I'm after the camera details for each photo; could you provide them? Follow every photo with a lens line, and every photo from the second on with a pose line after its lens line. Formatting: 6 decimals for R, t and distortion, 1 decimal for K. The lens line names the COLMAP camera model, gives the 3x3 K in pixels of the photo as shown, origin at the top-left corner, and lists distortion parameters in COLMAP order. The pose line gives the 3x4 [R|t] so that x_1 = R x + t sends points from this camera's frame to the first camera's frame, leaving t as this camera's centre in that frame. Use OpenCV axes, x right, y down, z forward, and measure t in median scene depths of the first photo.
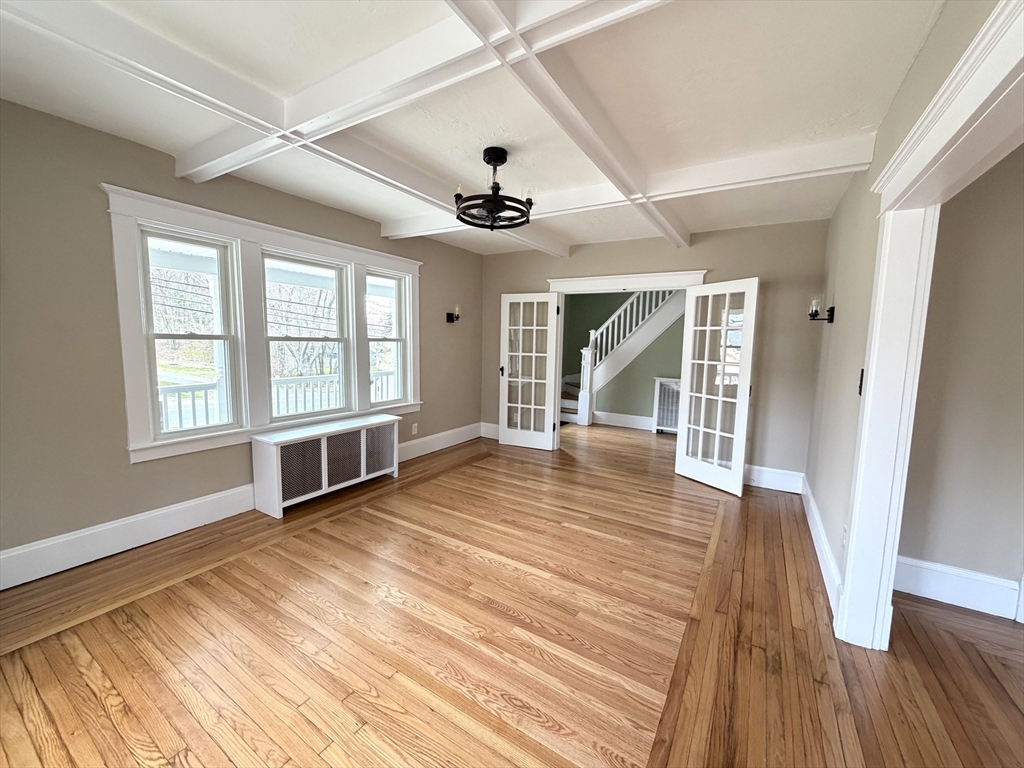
lens RADIAL K [[452.7, 0, 512.0], [0, 452.7, 384.0], [0, 0, 1]] dist [0.000818, 0.000125]
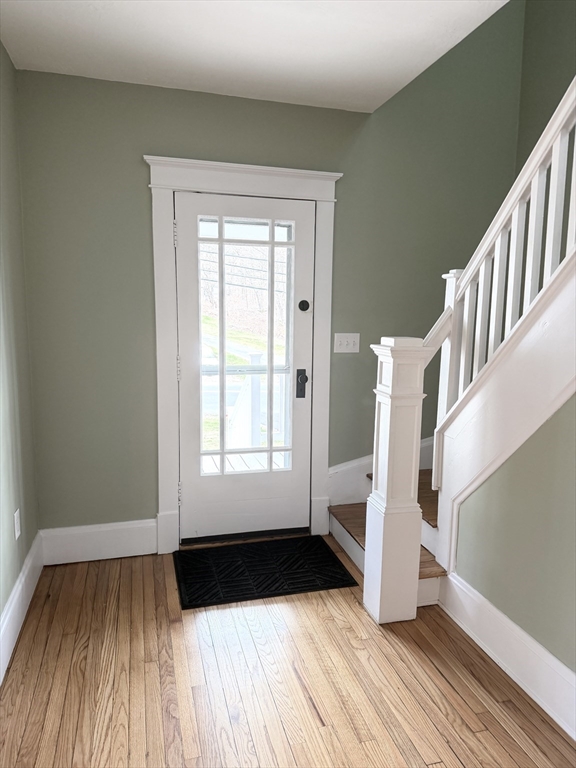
lens RADIAL K [[540.4, 0, 289.7], [0, 540.4, 381.4], [0, 0, 1]] dist [0.011574, -0.007387]
pose [[0.720852, 0.078118, -0.688673, 0.660594], [-0.058472, 0.996940, 0.051882, -0.122554], [0.690618, 0.002869, 0.723214, 1.362094]]
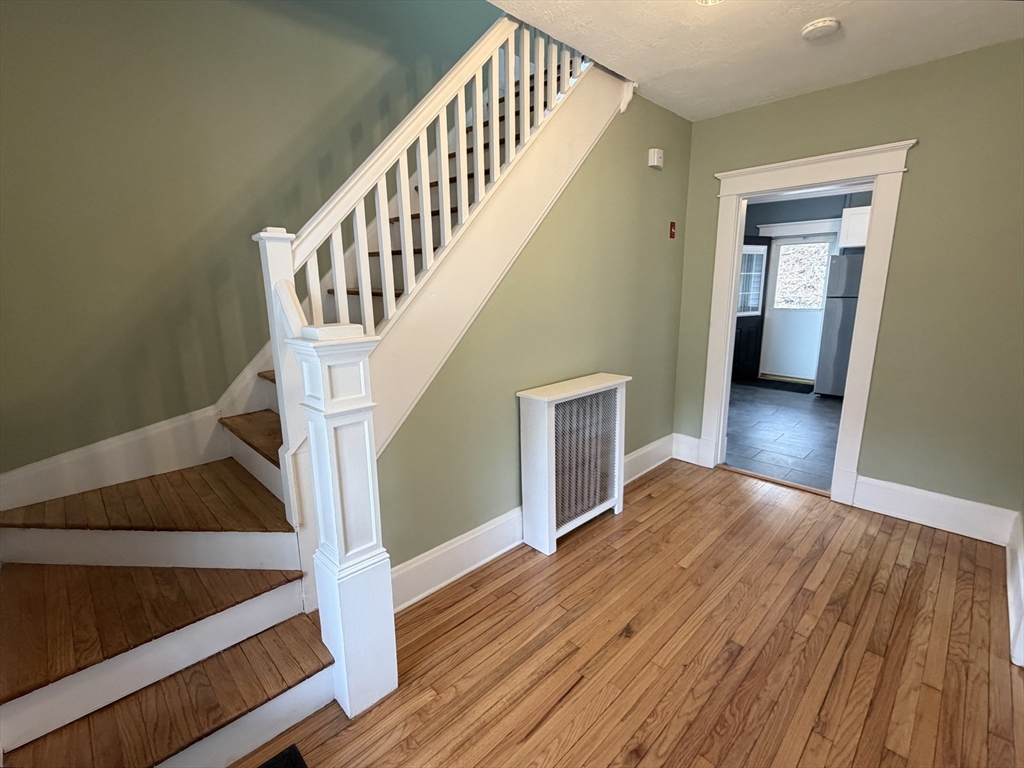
lens RADIAL K [[460.4, 0, 512.0], [0, 460.4, 384.0], [0, 0, 1]] dist [-0.004914, 0.000424]
pose [[0.261673, -0.230300, 0.937277, 0.007011], [0.110077, 0.971899, 0.208075, -0.162357], [-0.958859, 0.048725, 0.279671, 1.664468]]
